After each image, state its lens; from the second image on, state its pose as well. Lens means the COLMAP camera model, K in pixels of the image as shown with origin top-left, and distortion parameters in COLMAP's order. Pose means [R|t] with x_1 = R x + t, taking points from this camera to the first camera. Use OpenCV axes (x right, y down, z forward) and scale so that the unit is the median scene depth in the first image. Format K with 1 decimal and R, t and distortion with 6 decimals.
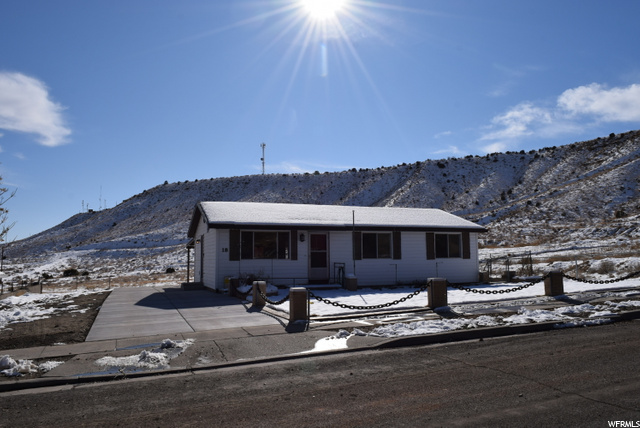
lens RADIAL K [[496.8, 0, 317.1], [0, 496.8, 210.8], [0, 0, 1]] dist [-0.015623, 0.008779]
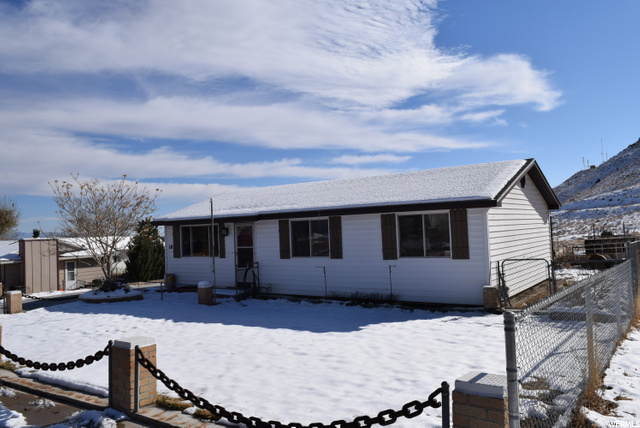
lens RADIAL K [[492.1, 0, 317.1], [0, 492.1, 205.7], [0, 0, 1]] dist [-0.008373, -0.000049]
pose [[0.552355, -0.053714, -0.831877, 0.081057], [0.115287, 0.993255, 0.012415, 0.002043], [0.825598, -0.102762, 0.554822, 0.073220]]
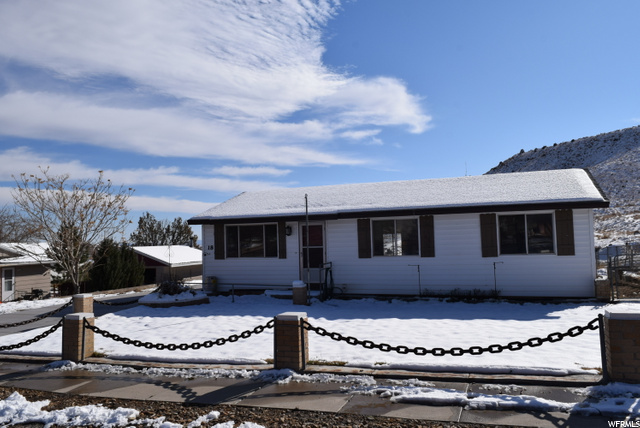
lens RADIAL K [[495.8, 0, 316.0], [0, 495.8, 216.0], [0, 0, 1]] dist [-0.009585, -0.000678]
pose [[0.738189, -0.042846, -0.673232, 0.058891], [0.087853, 0.995588, 0.032967, 0.000872], [0.668849, -0.083482, 0.738696, 0.047925]]
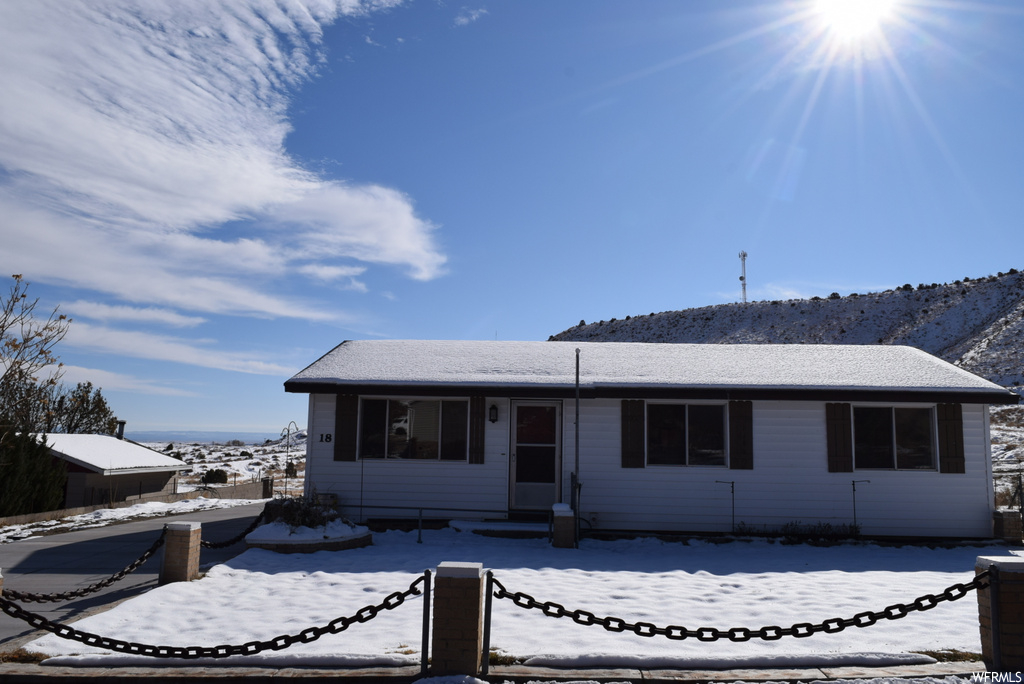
lens RADIAL K [[795.0, 0, 507.4], [0, 795.0, 336.8], [0, 0, 1]] dist [-0.015623, 0.008779]
pose [[0.915638, -0.028639, -0.400983, 0.029188], [0.013723, 0.999105, -0.040022, 0.001539], [0.401770, 0.031143, 0.915211, 0.038174]]
